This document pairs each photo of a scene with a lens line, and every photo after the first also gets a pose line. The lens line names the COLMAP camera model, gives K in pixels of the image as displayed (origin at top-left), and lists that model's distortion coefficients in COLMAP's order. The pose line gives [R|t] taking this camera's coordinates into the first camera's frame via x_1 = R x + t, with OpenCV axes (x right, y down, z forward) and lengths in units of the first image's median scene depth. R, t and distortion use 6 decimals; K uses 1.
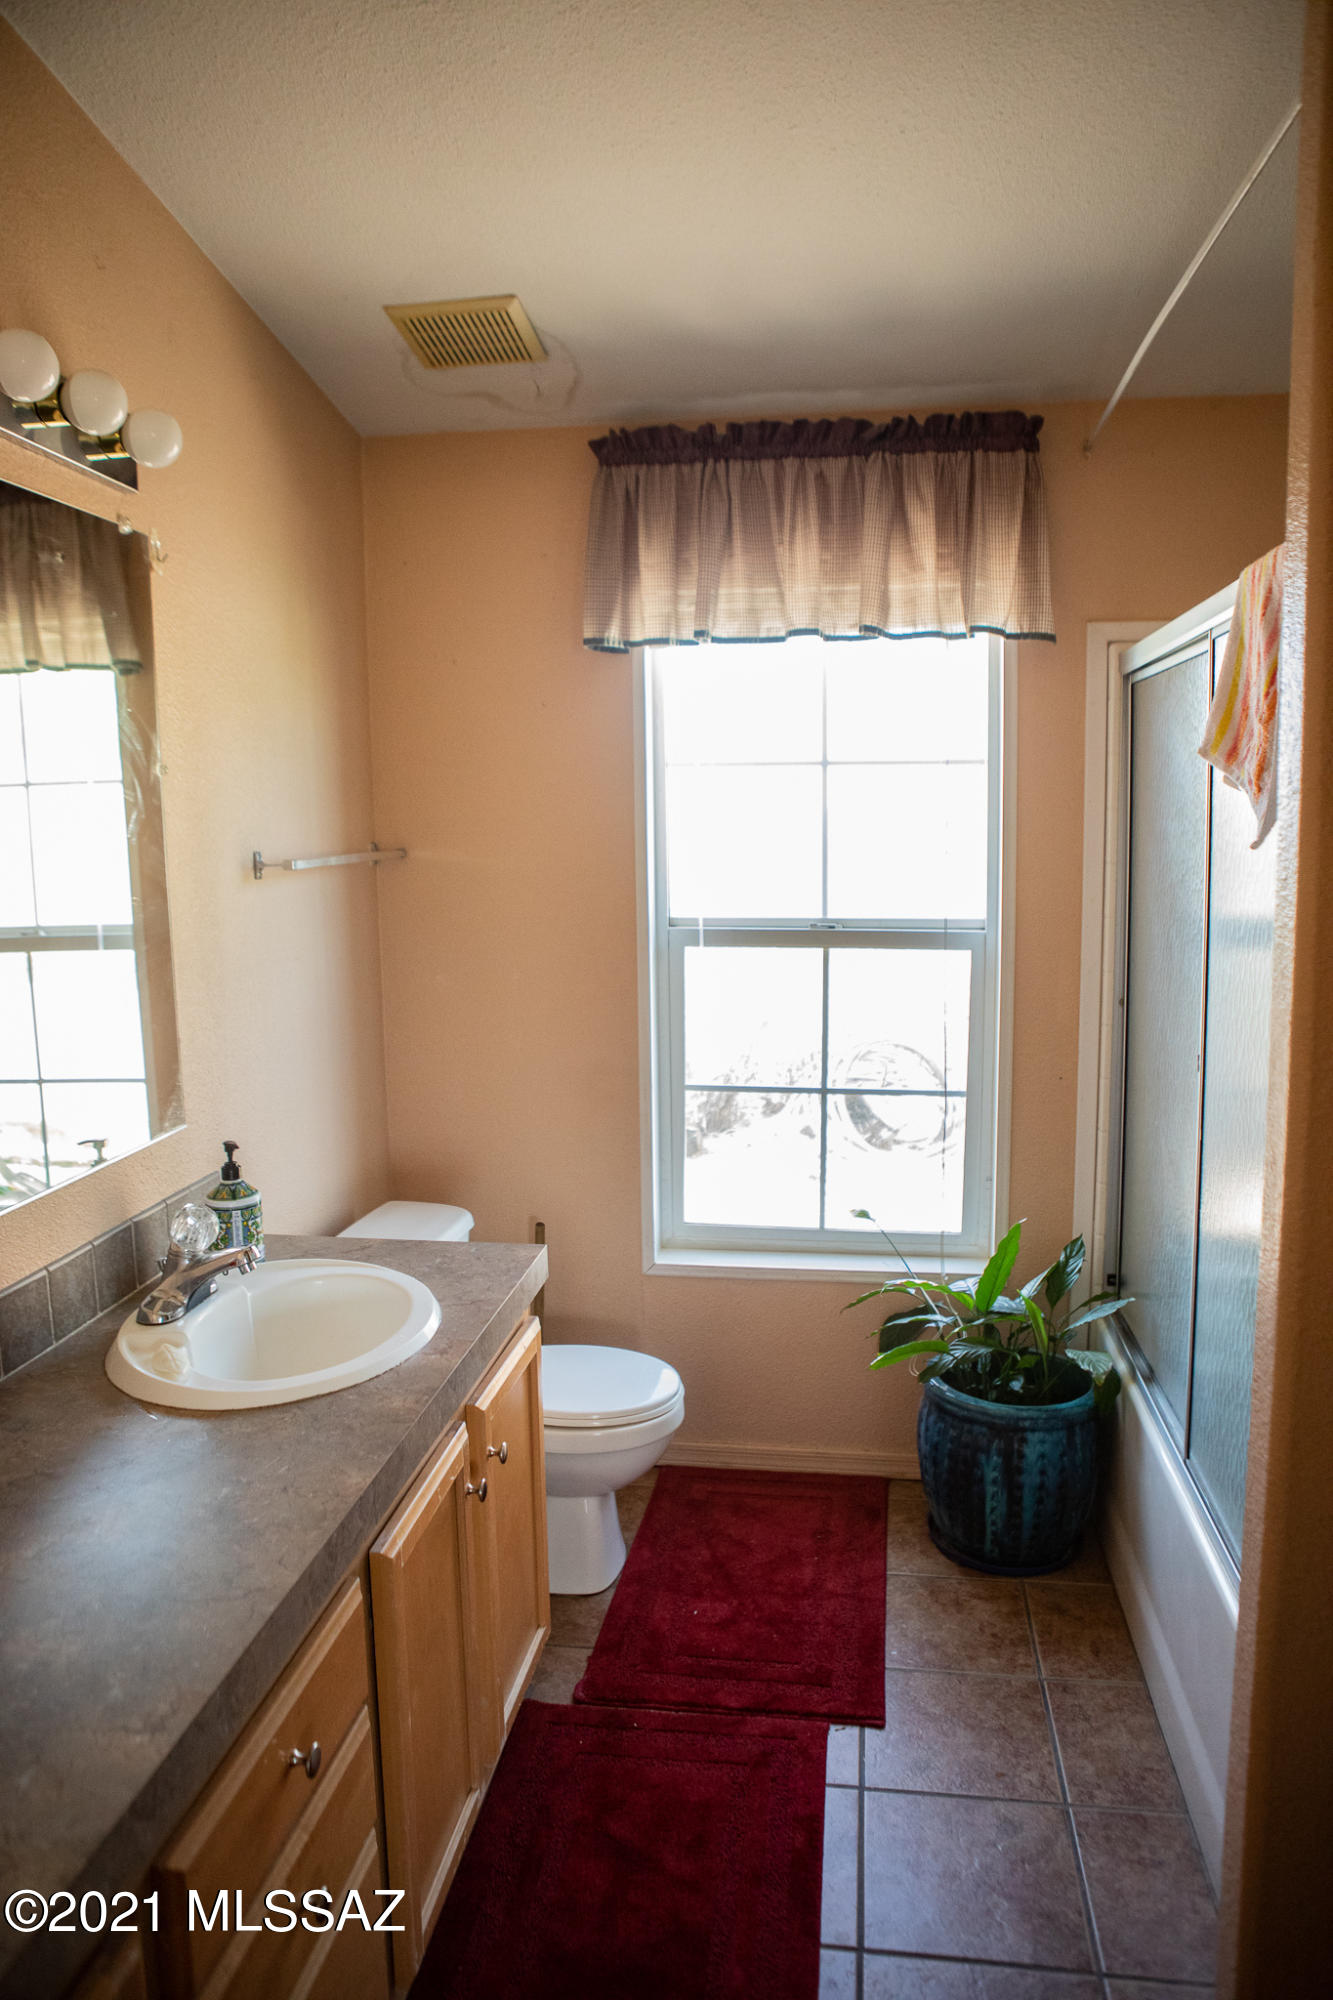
lens RADIAL K [[1356.2, 0, 664.4], [0, 1356.2, 1006.1], [0, 0, 1]] dist [-0.115329, 0.097546]
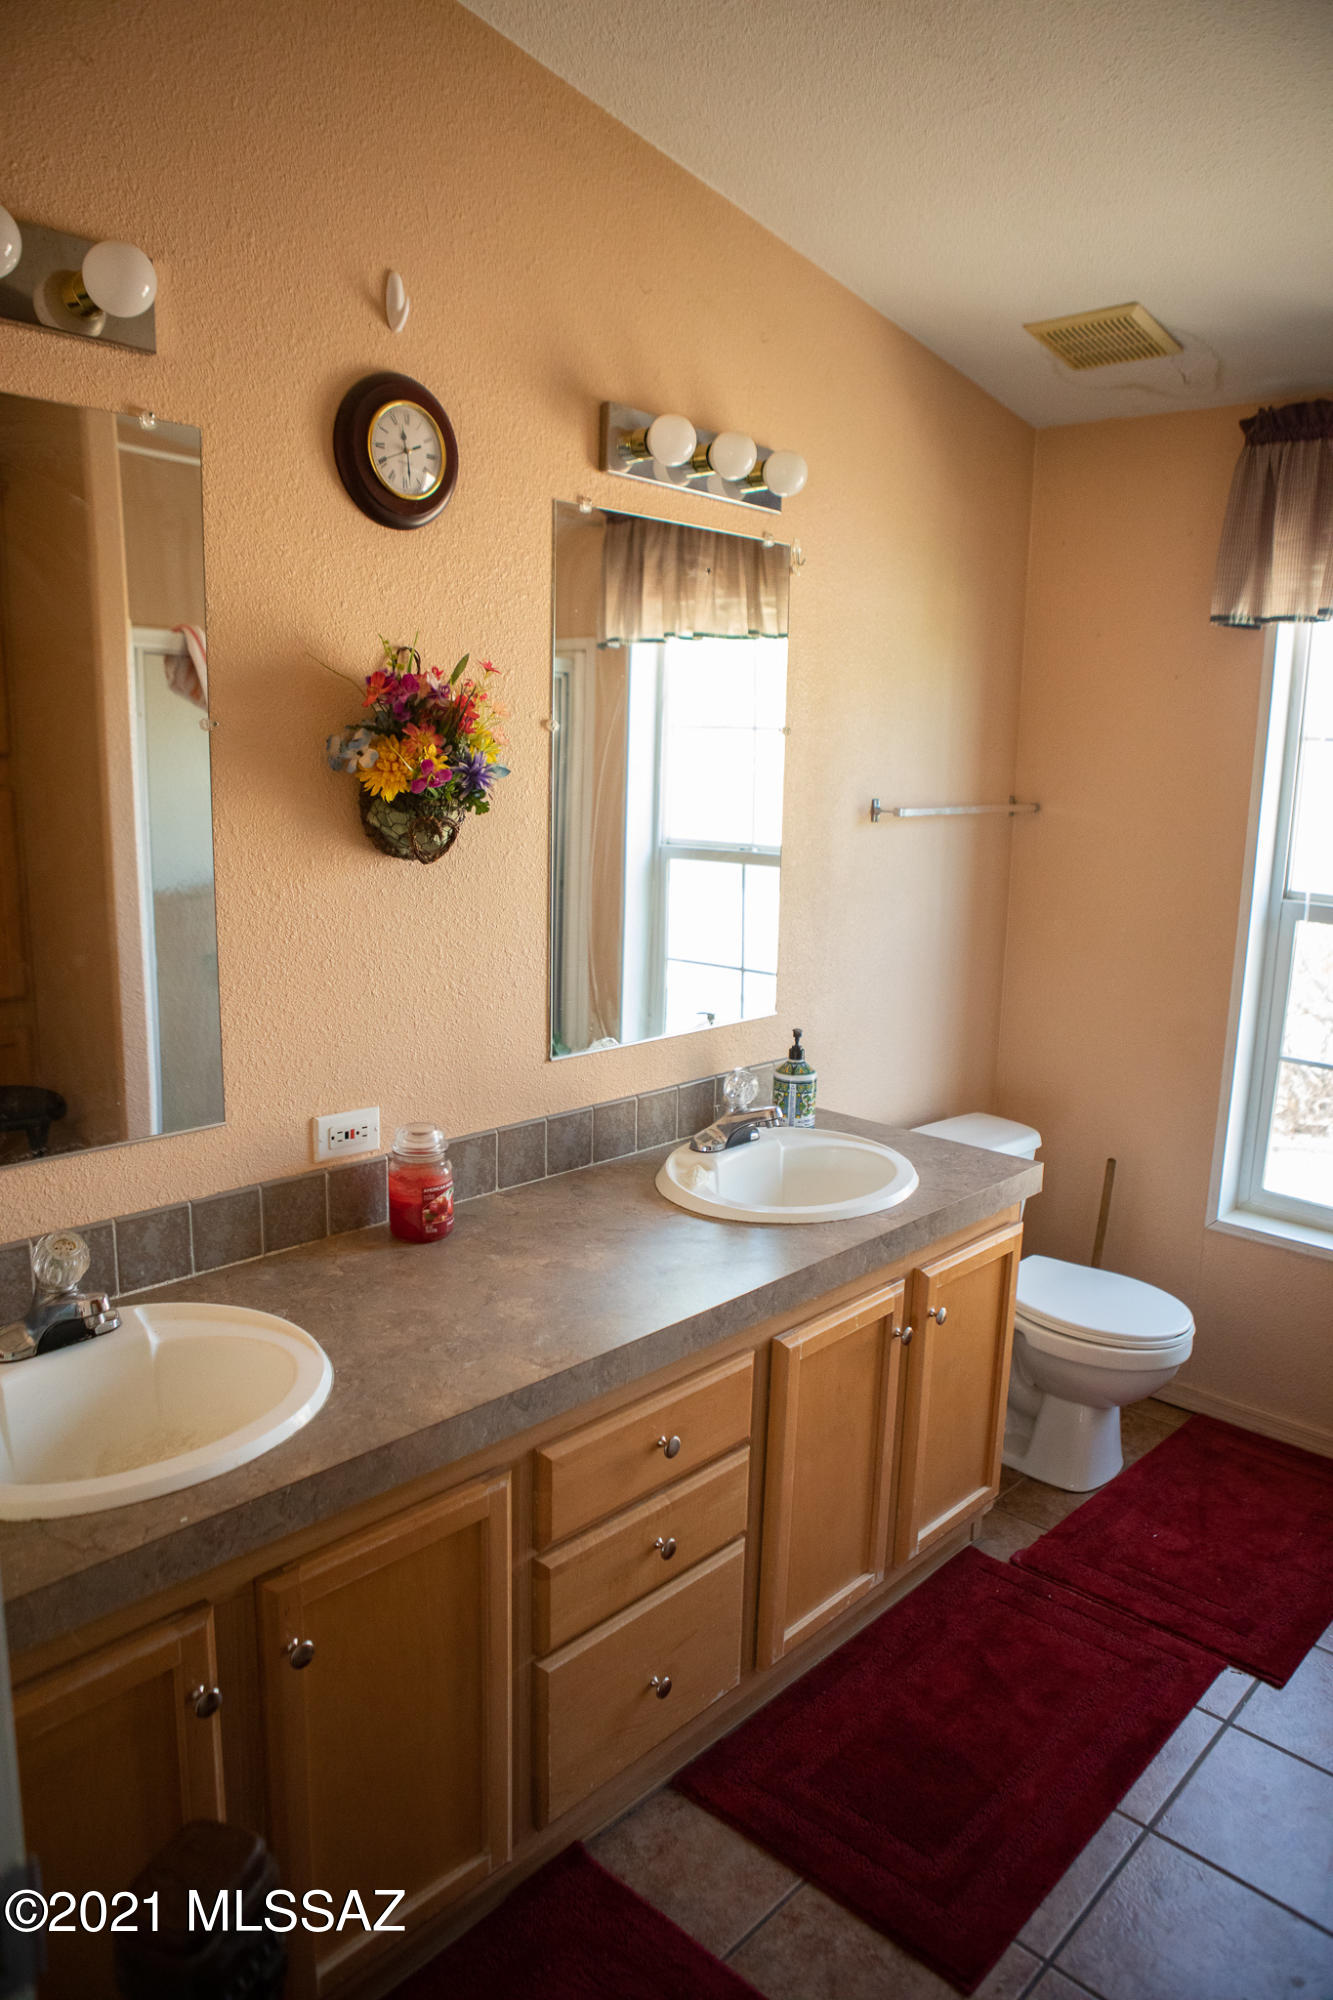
lens RADIAL K [[1356.2, 0, 664.4], [0, 1356.2, 1006.1], [0, 0, 1]] dist [-0.115329, 0.097546]
pose [[0.818845, 0.144601, -0.555503, 0.249411], [-0.116259, 0.989472, 0.086193, -0.014280], [0.562119, -0.005997, 0.827035, -0.112168]]
